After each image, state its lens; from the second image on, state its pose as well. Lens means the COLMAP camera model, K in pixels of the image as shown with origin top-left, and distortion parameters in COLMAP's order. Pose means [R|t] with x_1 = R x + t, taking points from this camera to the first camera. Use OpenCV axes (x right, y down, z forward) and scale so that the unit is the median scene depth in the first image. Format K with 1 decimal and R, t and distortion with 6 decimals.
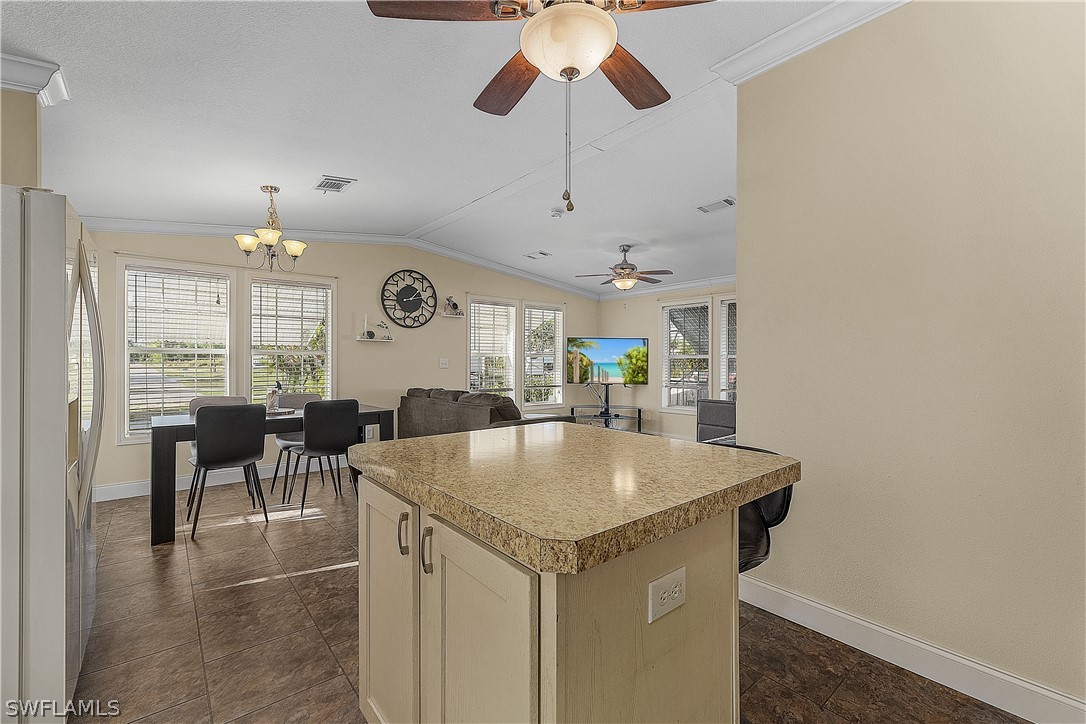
lens RADIAL K [[455.9, 0, 548.2], [0, 455.9, 364.8], [0, 0, 1]] dist [0.000757, -0.000038]
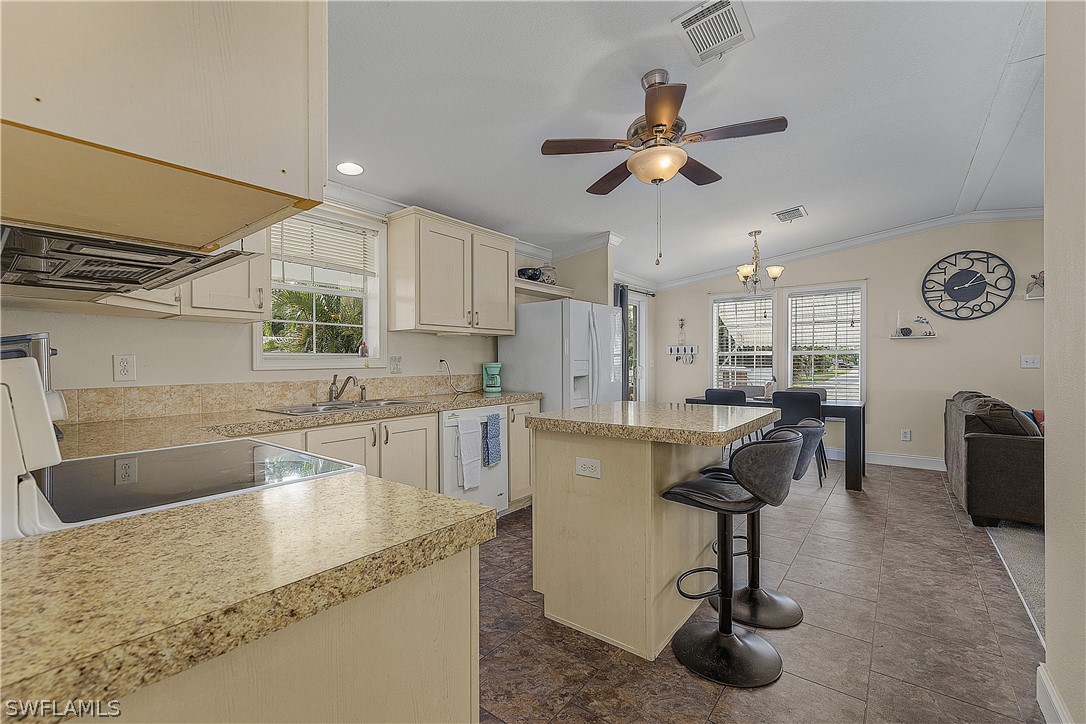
lens RADIAL K [[461.4, 0, 542.3], [0, 461.4, 365.7], [0, 0, 1]] dist [0.001087, 0.000274]
pose [[0.200957, 0.005467, -0.979585, 0.381454], [-0.006606, 0.999969, 0.004225, 0.005360], [0.979578, 0.005622, 0.200987, 0.063373]]
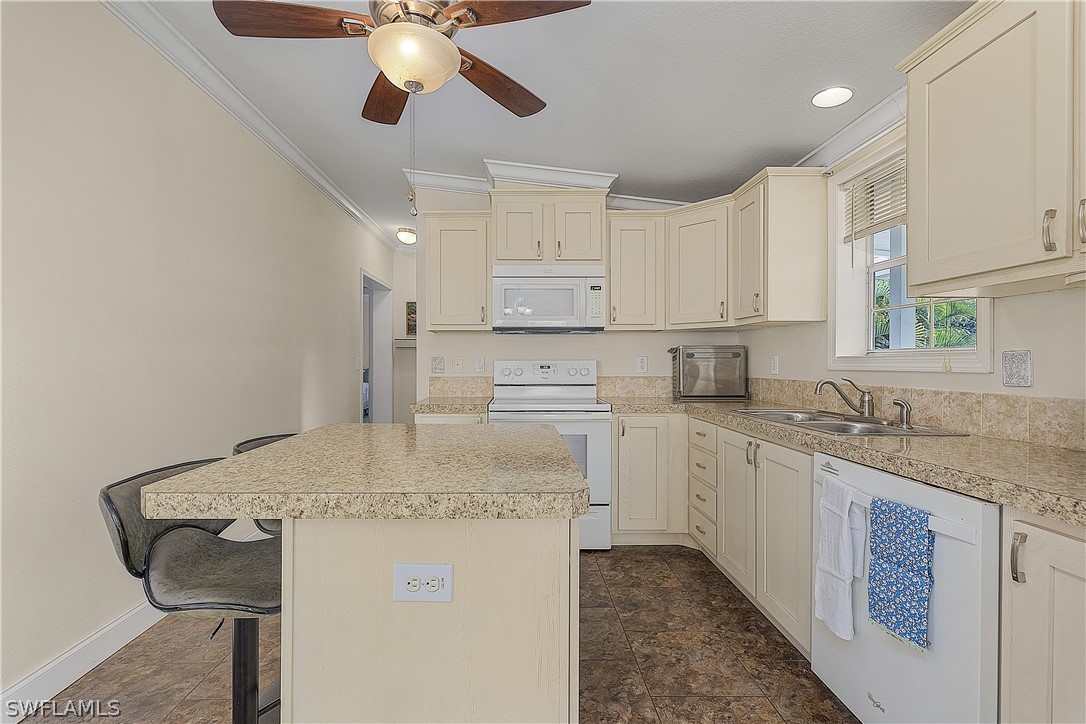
lens RADIAL K [[470.9, 0, 520.9], [0, 470.9, 356.6], [0, 0, 1]] dist [0.002295, -0.000061]
pose [[-0.765737, 0.003204, 0.643146, -0.212443], [0.007214, 0.999967, 0.003607, -0.002054], [-0.643114, 0.007402, -0.765735, 0.407359]]
